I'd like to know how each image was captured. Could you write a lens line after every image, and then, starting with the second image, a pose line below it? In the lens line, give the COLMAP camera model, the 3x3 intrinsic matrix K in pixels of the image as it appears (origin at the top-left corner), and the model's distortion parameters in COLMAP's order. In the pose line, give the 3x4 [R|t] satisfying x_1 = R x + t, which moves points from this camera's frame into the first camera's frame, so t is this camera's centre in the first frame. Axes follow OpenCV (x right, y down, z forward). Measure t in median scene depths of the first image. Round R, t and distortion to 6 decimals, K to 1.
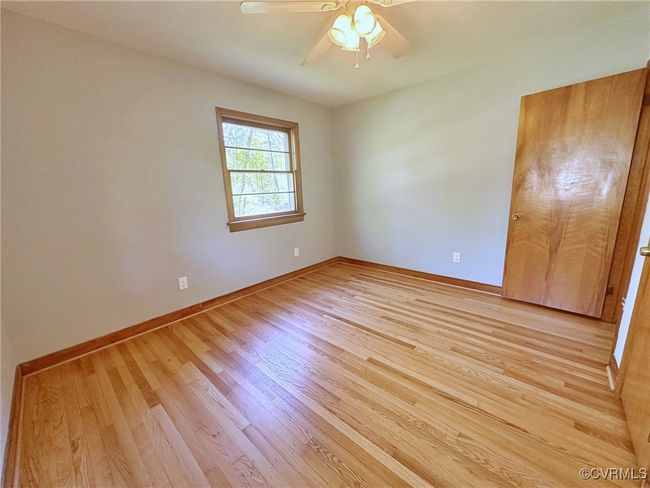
lens RADIAL K [[261.7, 0, 322.9], [0, 261.7, 244.4], [0, 0, 1]] dist [-0.005774, 0.000485]
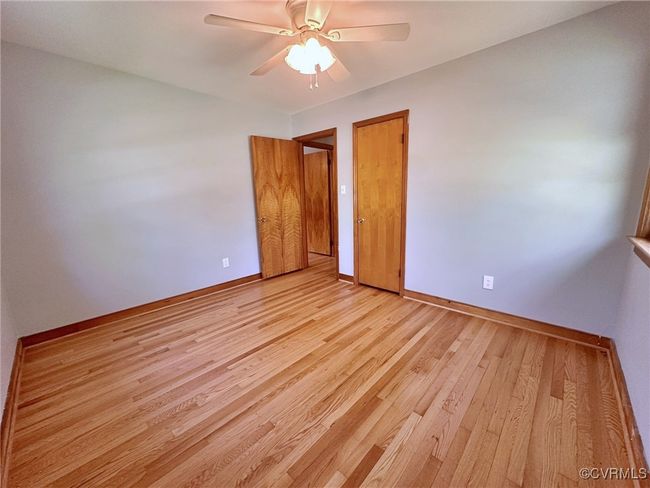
lens RADIAL K [[261.7, 0, 322.9], [0, 261.7, 244.4], [0, 0, 1]] dist [-0.005774, 0.000485]
pose [[0.011701, -0.153754, 0.988040, -0.668898], [0.239337, 0.959816, 0.146528, -0.105114], [-0.970866, 0.234760, 0.048030, 0.636809]]
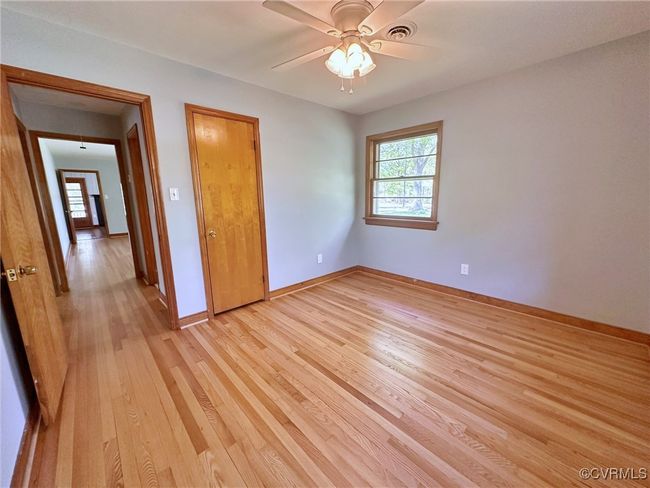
lens RADIAL K [[258.5, 0, 326.9], [0, 258.5, 245.3], [0, 0, 1]] dist [-0.012434, 0.000100]
pose [[-0.996219, 0.041126, 0.076524, 0.104511], [0.067944, 0.917758, 0.391286, -0.304692], [-0.054139, 0.395006, -0.917082, 1.392044]]
